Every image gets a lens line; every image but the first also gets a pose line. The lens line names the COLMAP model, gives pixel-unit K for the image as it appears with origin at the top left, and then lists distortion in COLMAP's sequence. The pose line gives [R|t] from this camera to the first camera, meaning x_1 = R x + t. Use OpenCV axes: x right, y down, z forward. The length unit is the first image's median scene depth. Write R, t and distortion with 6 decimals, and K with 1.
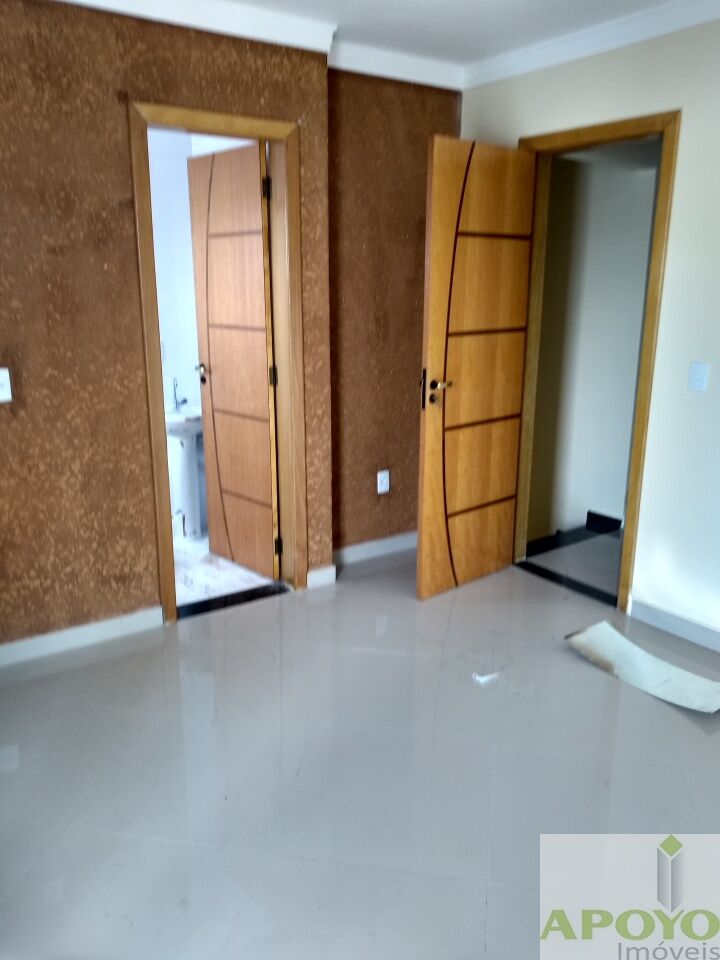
lens RADIAL K [[753.9, 0, 360.6], [0, 753.9, 477.2], [0, 0, 1]] dist [0.029838, -0.034284]
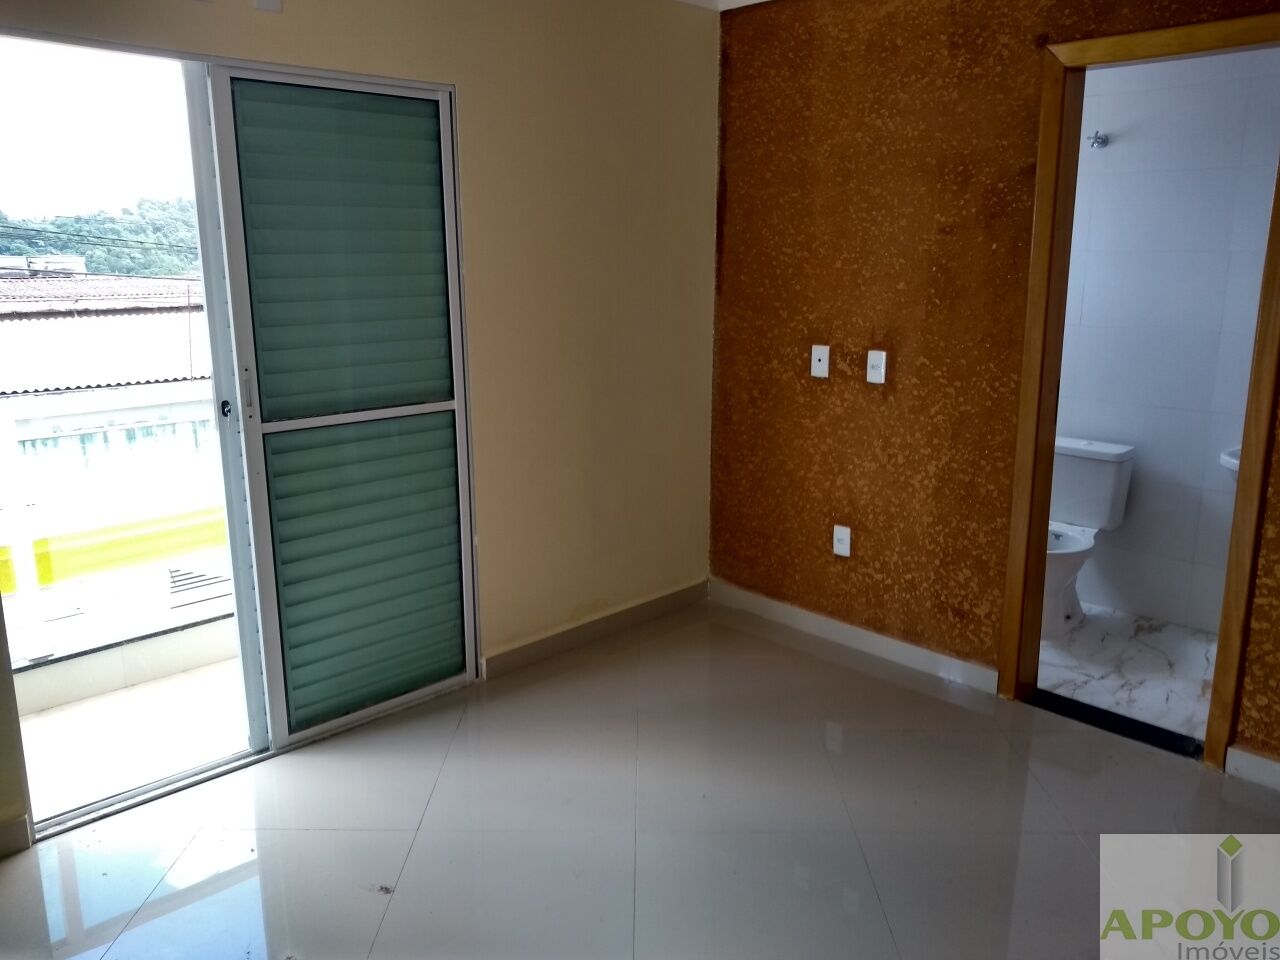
lens RADIAL K [[1005.2, 0, 641.1], [0, 1005.2, 483.3], [0, 0, 1]] dist [0.029838, -0.034284]
pose [[0.172637, 0.225592, -0.958804, 0.719960], [-0.246723, 0.952291, 0.179636, -0.127902], [0.953585, 0.205547, 0.220059, 0.417843]]
